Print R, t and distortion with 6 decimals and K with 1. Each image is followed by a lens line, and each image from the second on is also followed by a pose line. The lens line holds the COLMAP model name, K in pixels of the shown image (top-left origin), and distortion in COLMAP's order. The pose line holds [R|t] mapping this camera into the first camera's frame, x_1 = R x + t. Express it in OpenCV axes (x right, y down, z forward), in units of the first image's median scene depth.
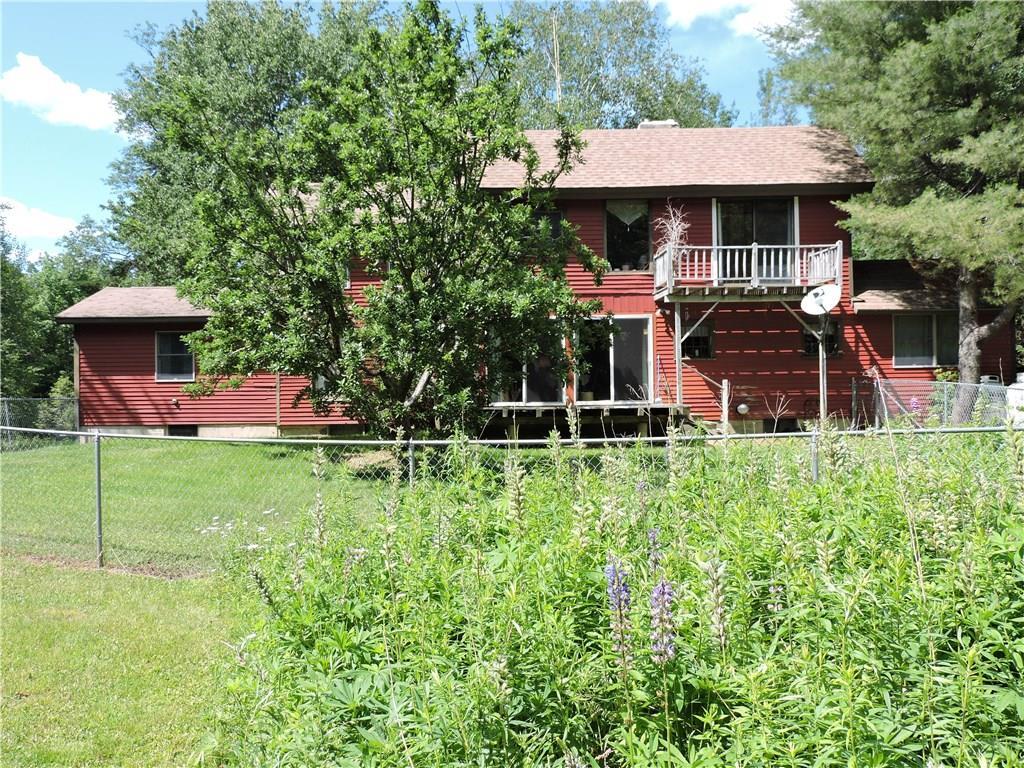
lens RADIAL K [[902.2, 0, 511.6], [0, 902.2, 381.9], [0, 0, 1]] dist [-0.009952, -0.005880]
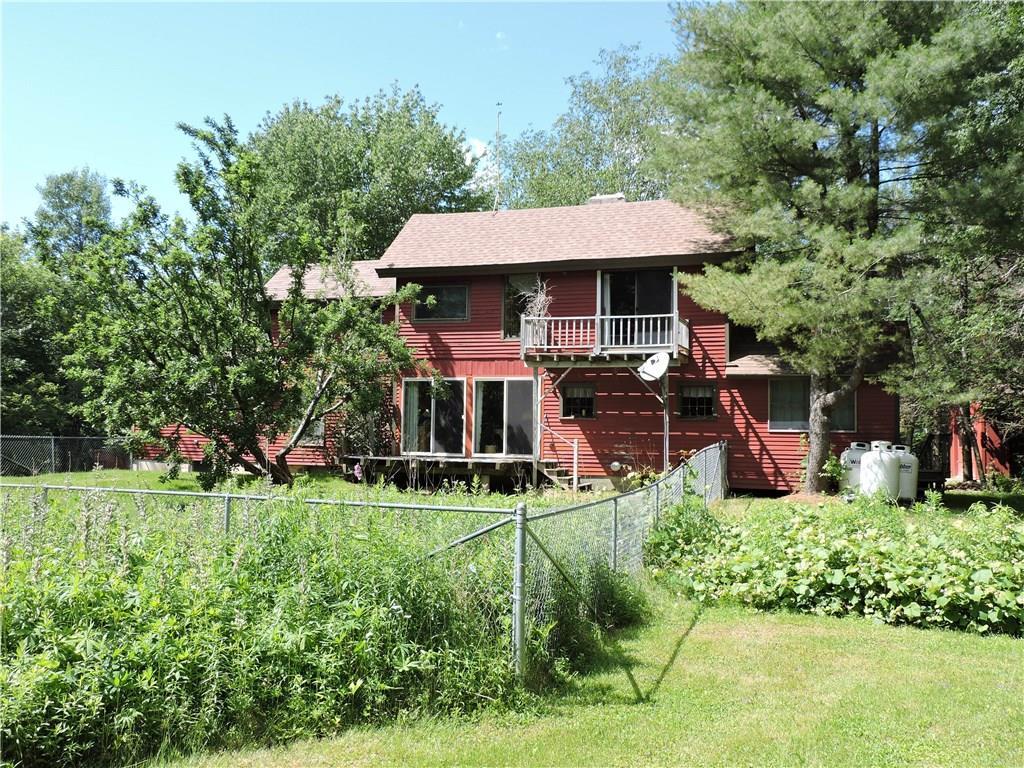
lens RADIAL K [[902.2, 0, 513.0], [0, 902.2, 385.7], [0, 0, 1]] dist [-0.009952, -0.005880]
pose [[0.952339, 0.012654, -0.304780, 0.459611], [-0.026001, 0.998870, -0.039772, -0.019543], [0.303932, 0.045801, 0.951592, -0.057662]]
